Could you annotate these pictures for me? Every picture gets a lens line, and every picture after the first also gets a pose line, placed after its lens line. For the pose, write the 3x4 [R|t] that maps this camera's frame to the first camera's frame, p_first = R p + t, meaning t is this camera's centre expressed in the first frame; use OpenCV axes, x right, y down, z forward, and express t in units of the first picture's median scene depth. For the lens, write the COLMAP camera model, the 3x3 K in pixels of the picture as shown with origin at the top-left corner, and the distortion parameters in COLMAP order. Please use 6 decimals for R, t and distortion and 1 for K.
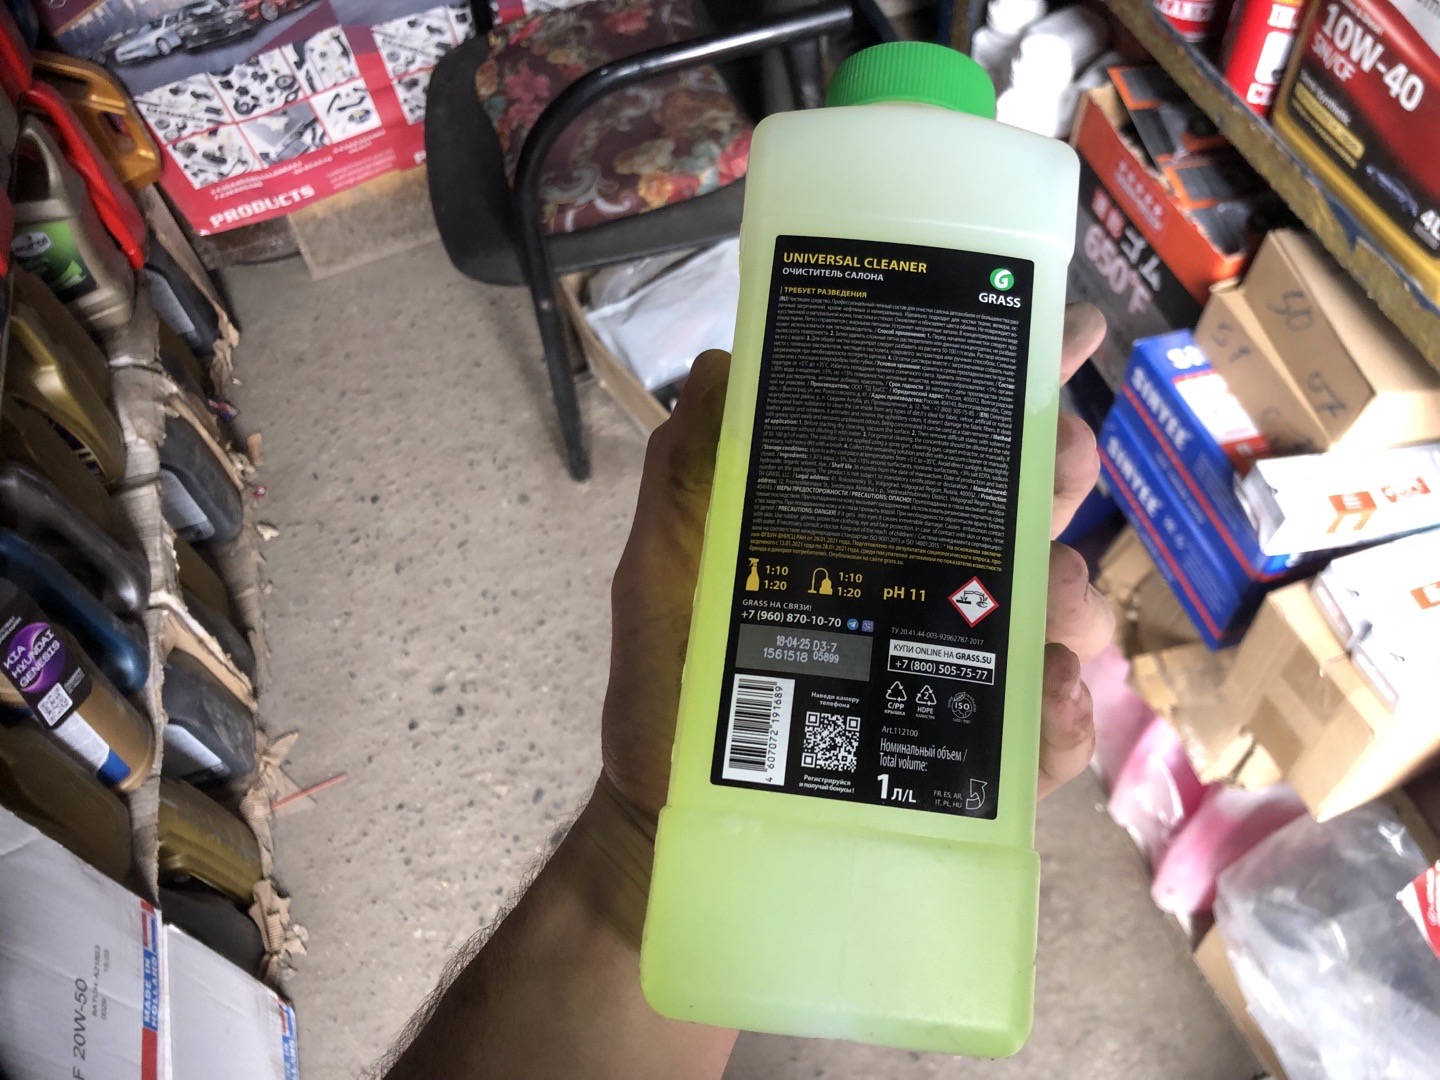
lens RADIAL K [[1182.4, 0, 764.5], [0, 1182.4, 517.0], [0, 0, 1]] dist [-0.010602, 0.024880]
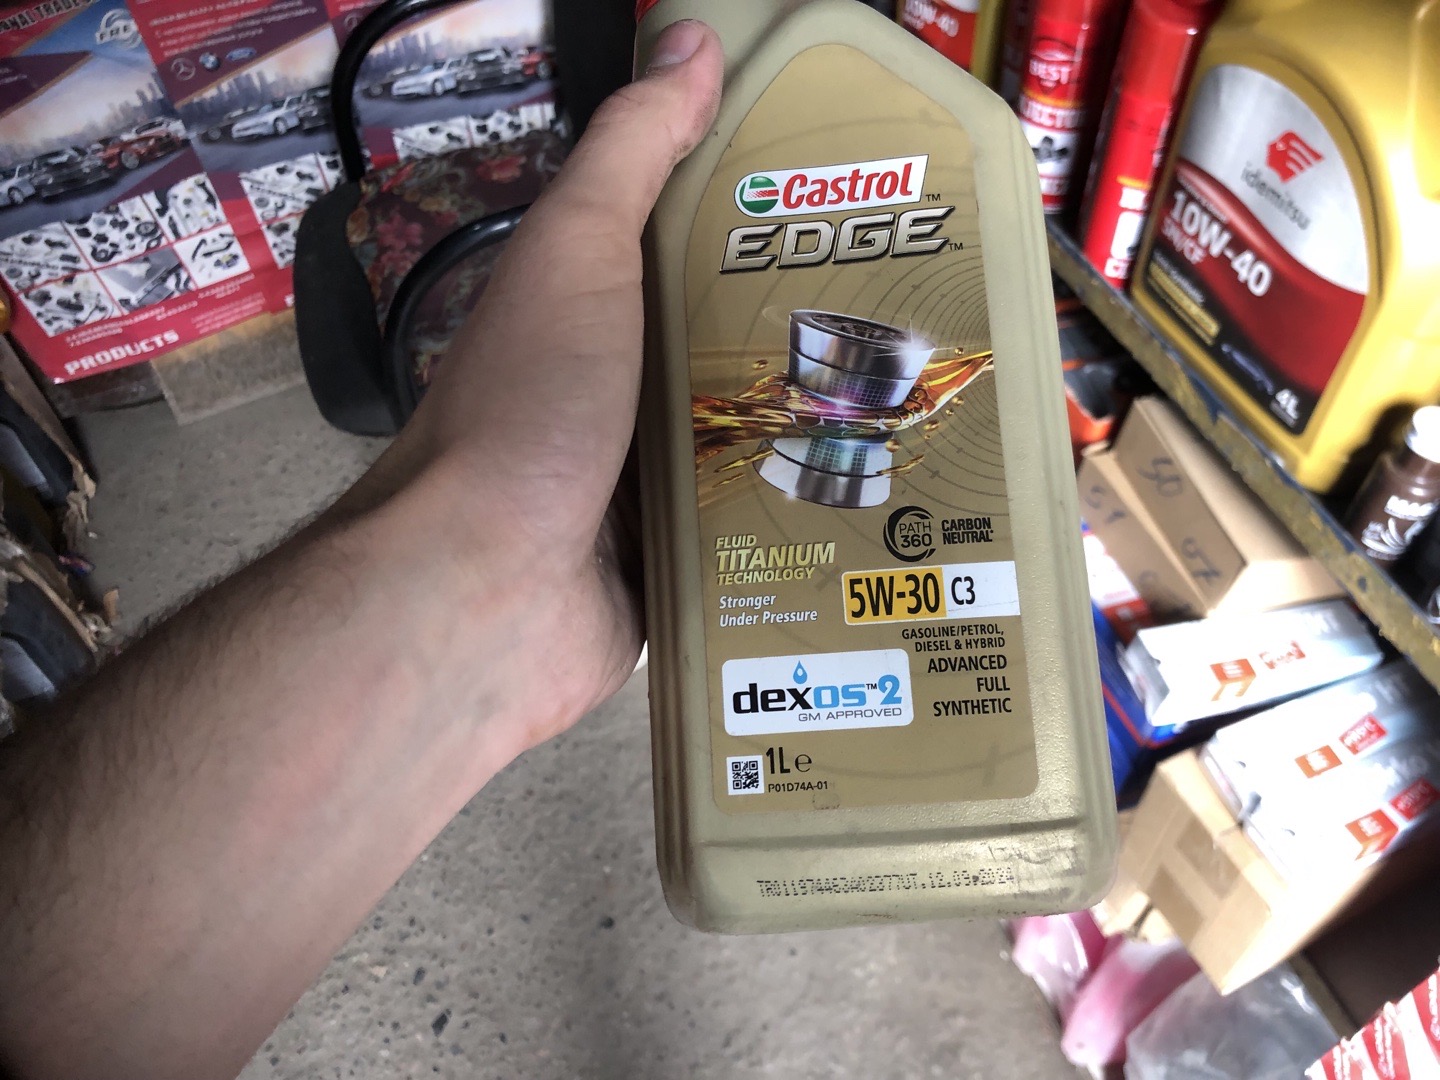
lens RADIAL K [[1182.4, 0, 761.4], [0, 1182.4, 518.0], [0, 0, 1]] dist [-0.010602, 0.024880]
pose [[0.995862, -0.029352, 0.086006, 0.009392], [0.036734, 0.995657, -0.085549, -0.035005], [-0.083121, 0.088354, 0.992615, 0.014983]]
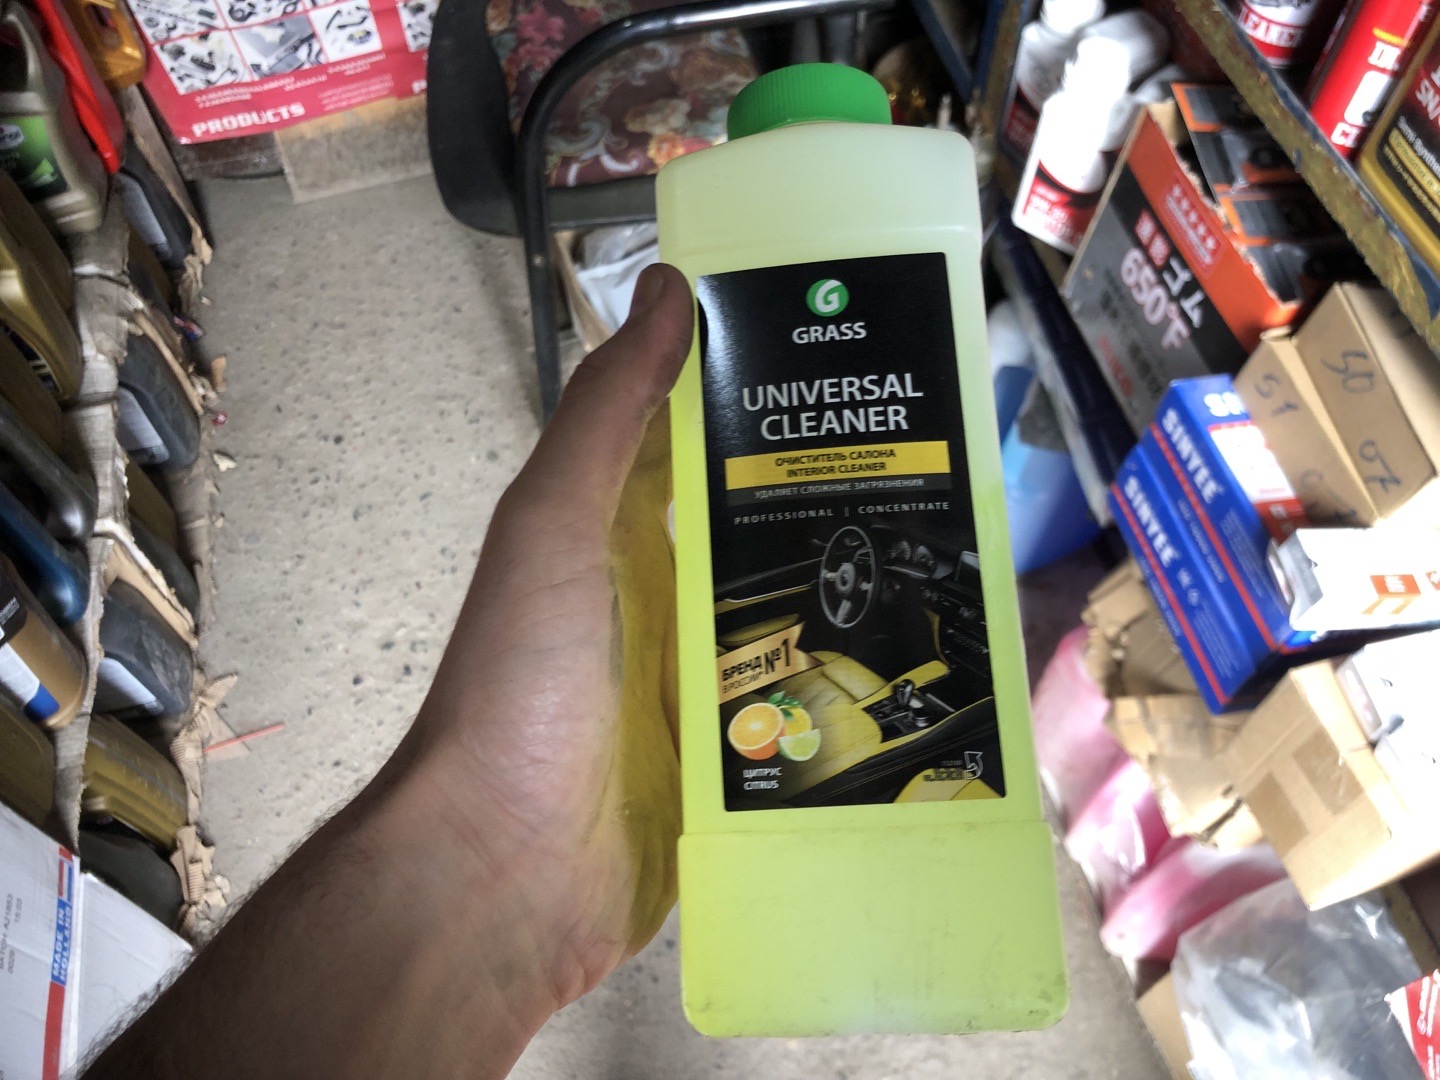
lens RADIAL K [[1182.4, 0, 734.8], [0, 1182.4, 519.1], [0, 0, 1]] dist [-0.010602, 0.024880]
pose [[0.994344, 0.104629, 0.018241, -0.022916], [-0.105200, 0.993877, 0.033780, -0.020576], [-0.014595, -0.035508, 0.999263, 0.036114]]
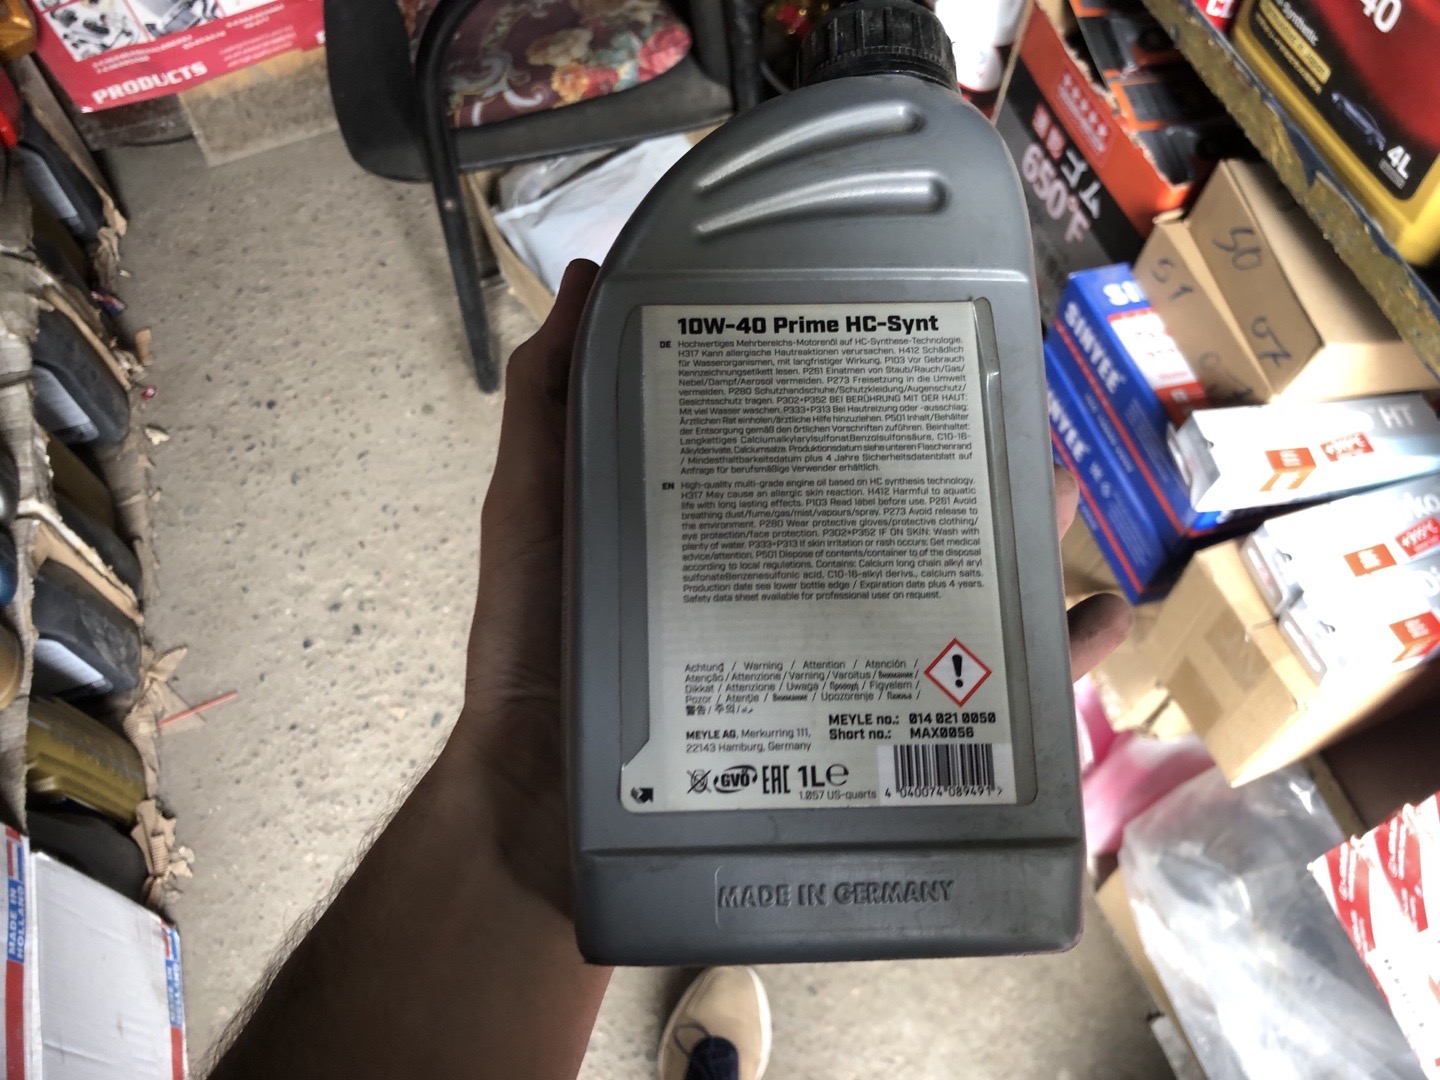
lens RADIAL K [[1182.4, 0, 732.4], [0, 1182.4, 516.9], [0, 0, 1]] dist [-0.010602, 0.024880]
pose [[0.998962, 0.027843, 0.036049, 0.011365], [-0.030632, 0.996383, 0.079267, -0.013827], [-0.033712, -0.080289, 0.996201, 0.038859]]
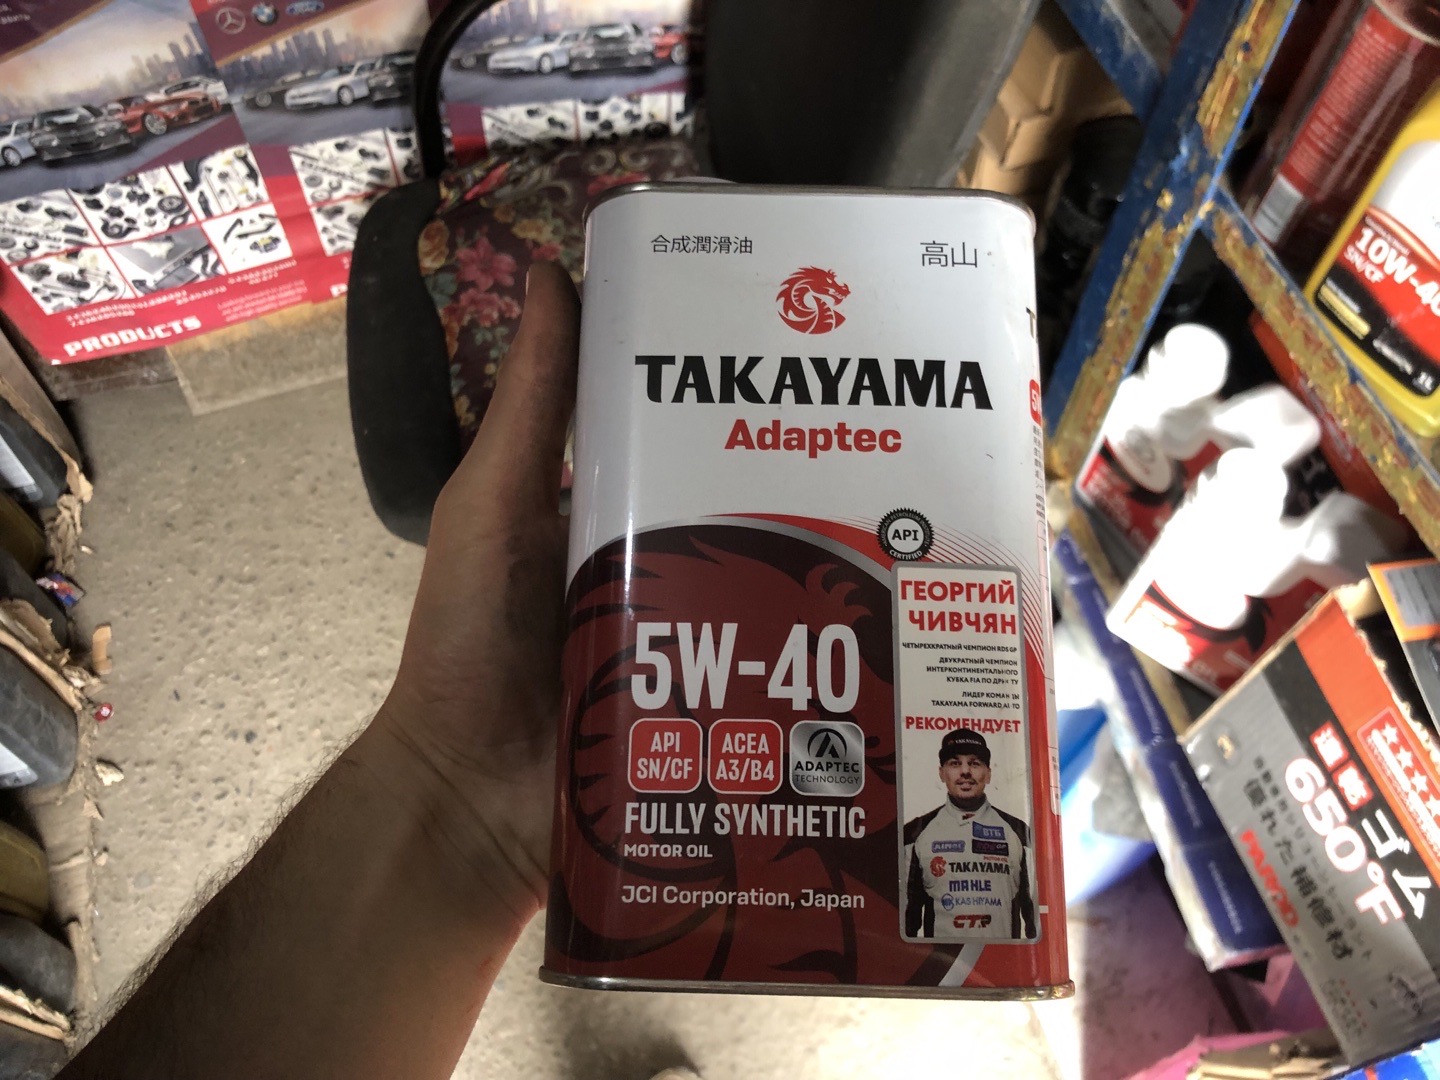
lens RADIAL K [[1182.4, 0, 732.6], [0, 1182.4, 519.2], [0, 0, 1]] dist [-0.010602, 0.024880]
pose [[0.994017, 0.084030, 0.069776, -0.085636], [-0.086532, 0.995681, 0.033646, -0.260614], [-0.066648, -0.039482, 0.996995, 0.218313]]
